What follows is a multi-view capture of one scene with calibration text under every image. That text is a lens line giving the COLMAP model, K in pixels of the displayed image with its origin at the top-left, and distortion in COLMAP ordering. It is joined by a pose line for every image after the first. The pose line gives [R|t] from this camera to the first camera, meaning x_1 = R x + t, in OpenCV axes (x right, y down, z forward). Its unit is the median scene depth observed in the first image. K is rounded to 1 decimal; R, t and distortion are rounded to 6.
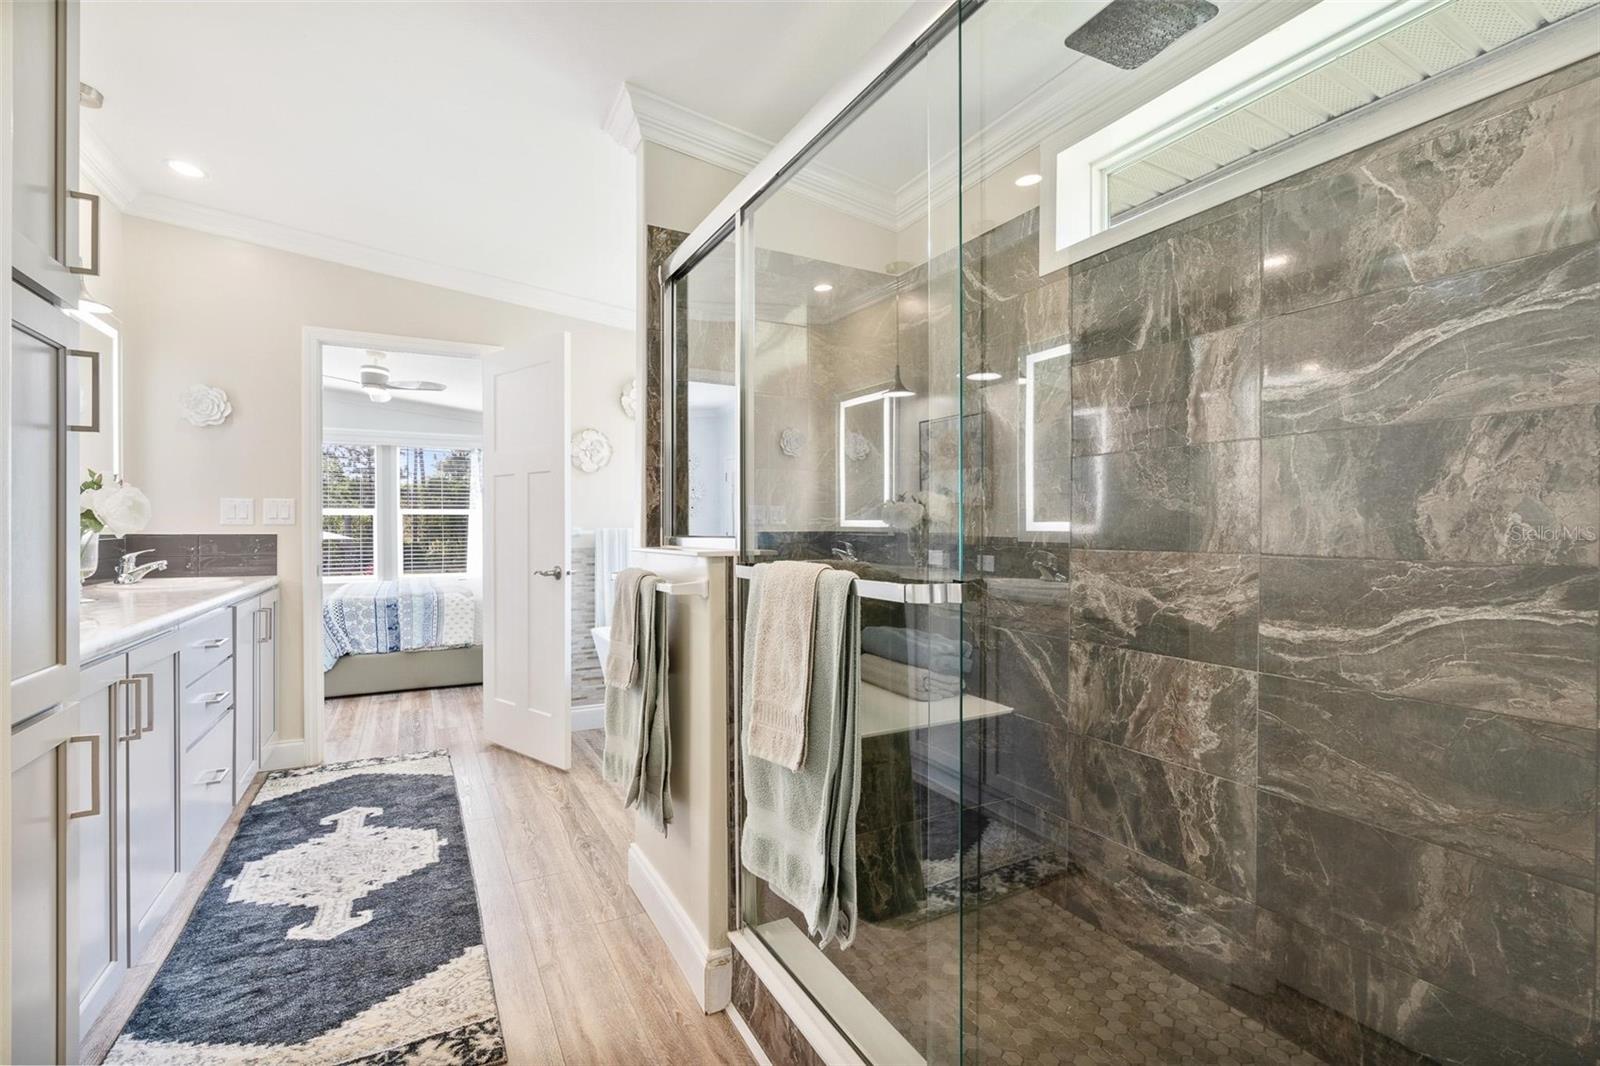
lens RADIAL K [[719.9, 0, 804.9], [0, 719.9, 528.4], [0, 0, 1]] dist [-0.011517, 0.005305]
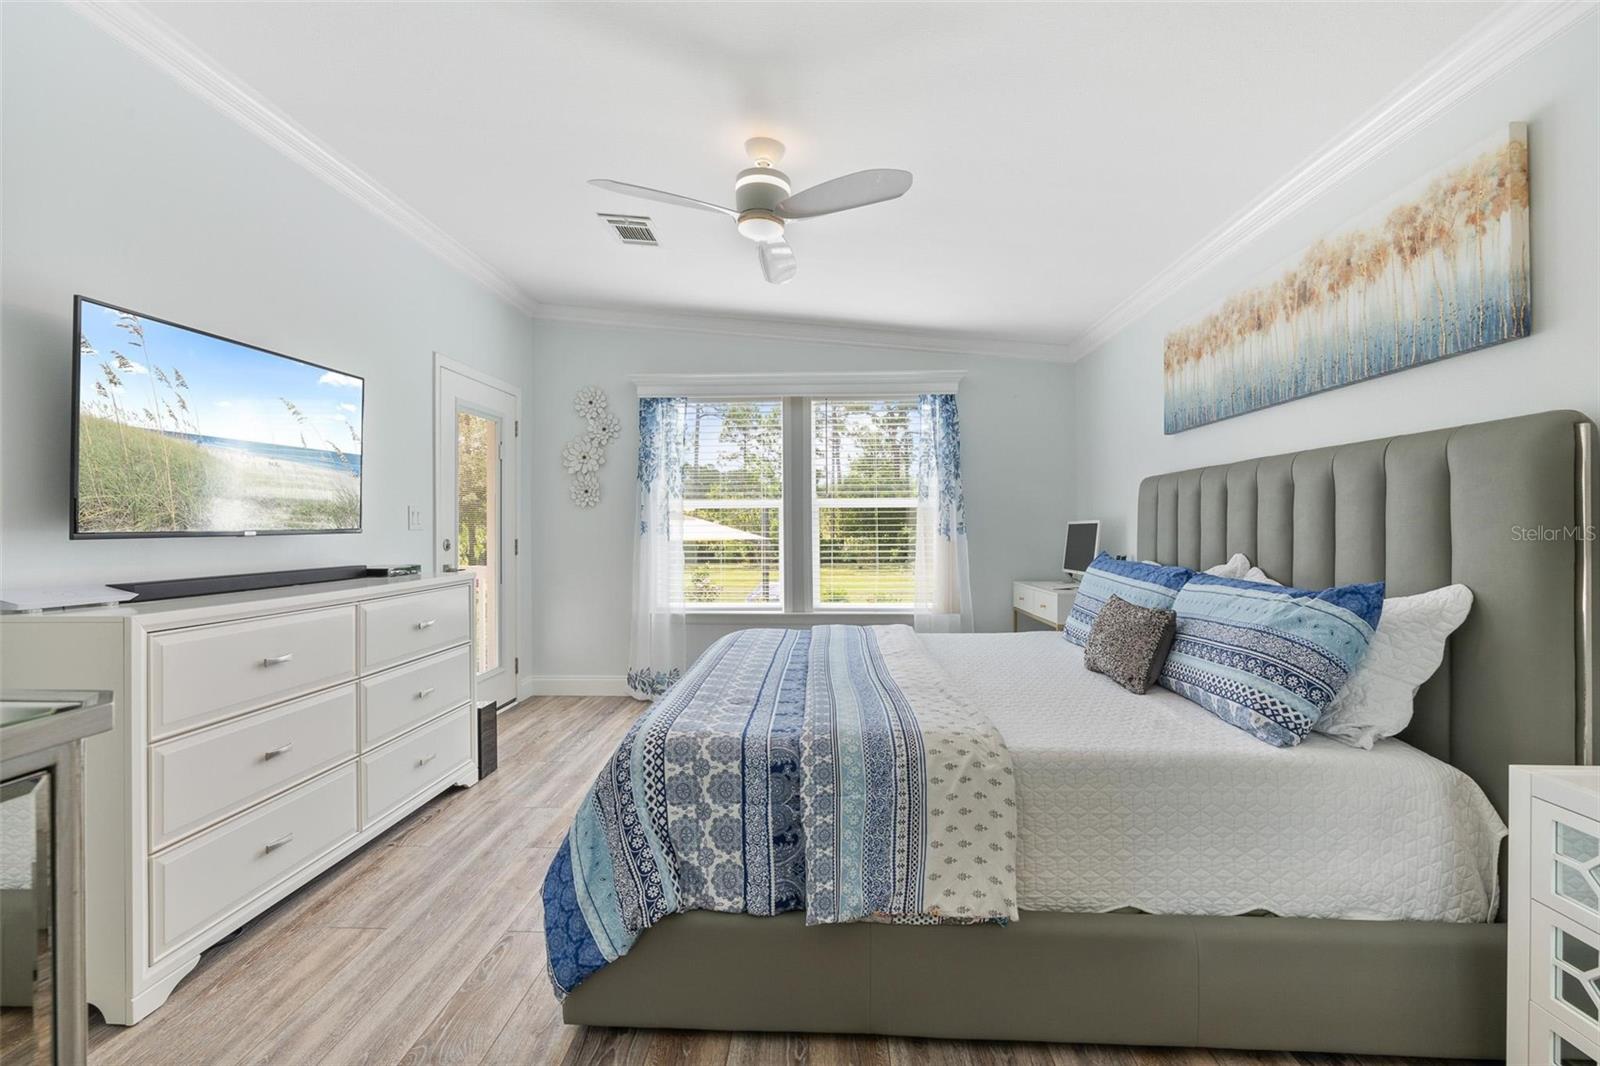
lens RADIAL K [[719.9, 0, 798.6], [0, 719.9, 524.7], [0, 0, 1]] dist [-0.011517, 0.005305]
pose [[0.855610, -0.003844, -0.517607, -0.396963], [0.003756, 0.999992, -0.001217, -0.005921], [0.517608, -0.000902, 0.855618, 0.718654]]
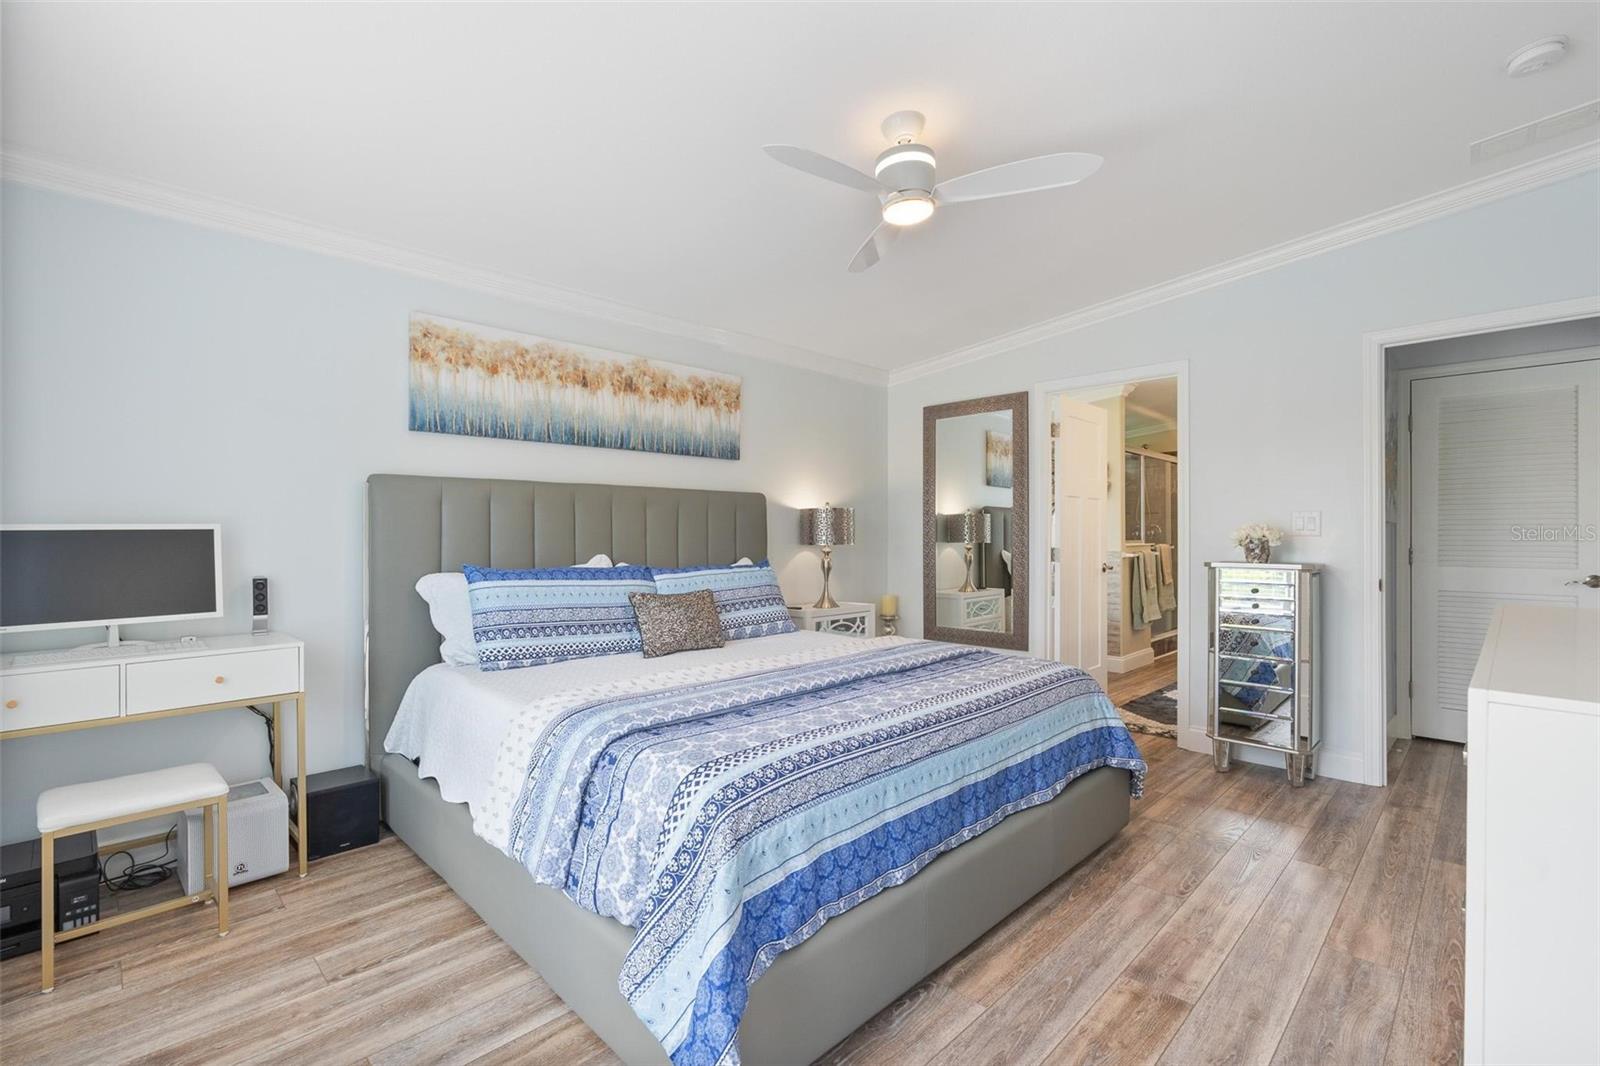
lens RADIAL K [[719.9, 0, 783.9], [0, 719.9, 533.0], [0, 0, 1]] dist [-0.011517, 0.005305]
pose [[-0.273252, -0.000813, 0.961942, -1.138430], [-0.001181, 0.999999, 0.000509, -0.005663], [-0.961942, -0.000997, -0.273253, 1.370589]]
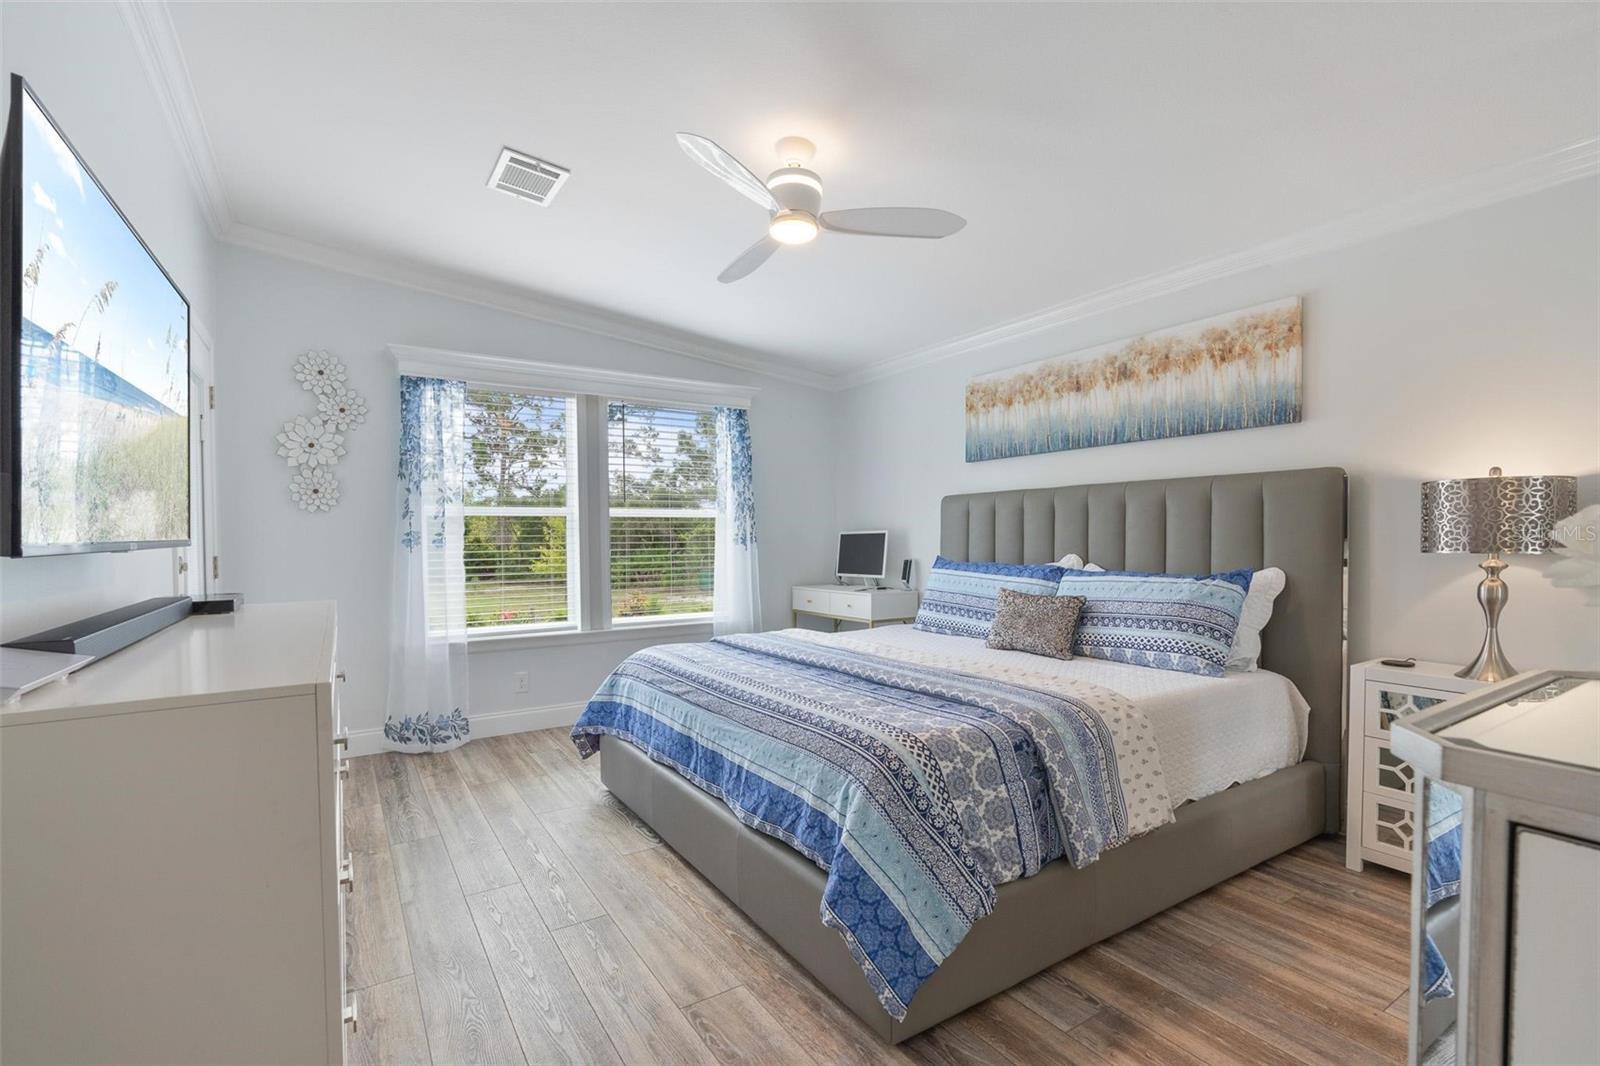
lens RADIAL K [[719.9, 0, 802.6], [0, 719.9, 555.5], [0, 0, 1]] dist [-0.011517, 0.005305]
pose [[0.996890, -0.009143, 0.078277, -0.726922], [0.007021, 0.999602, 0.027339, -0.004353], [-0.078496, -0.026704, 0.996557, 0.634218]]
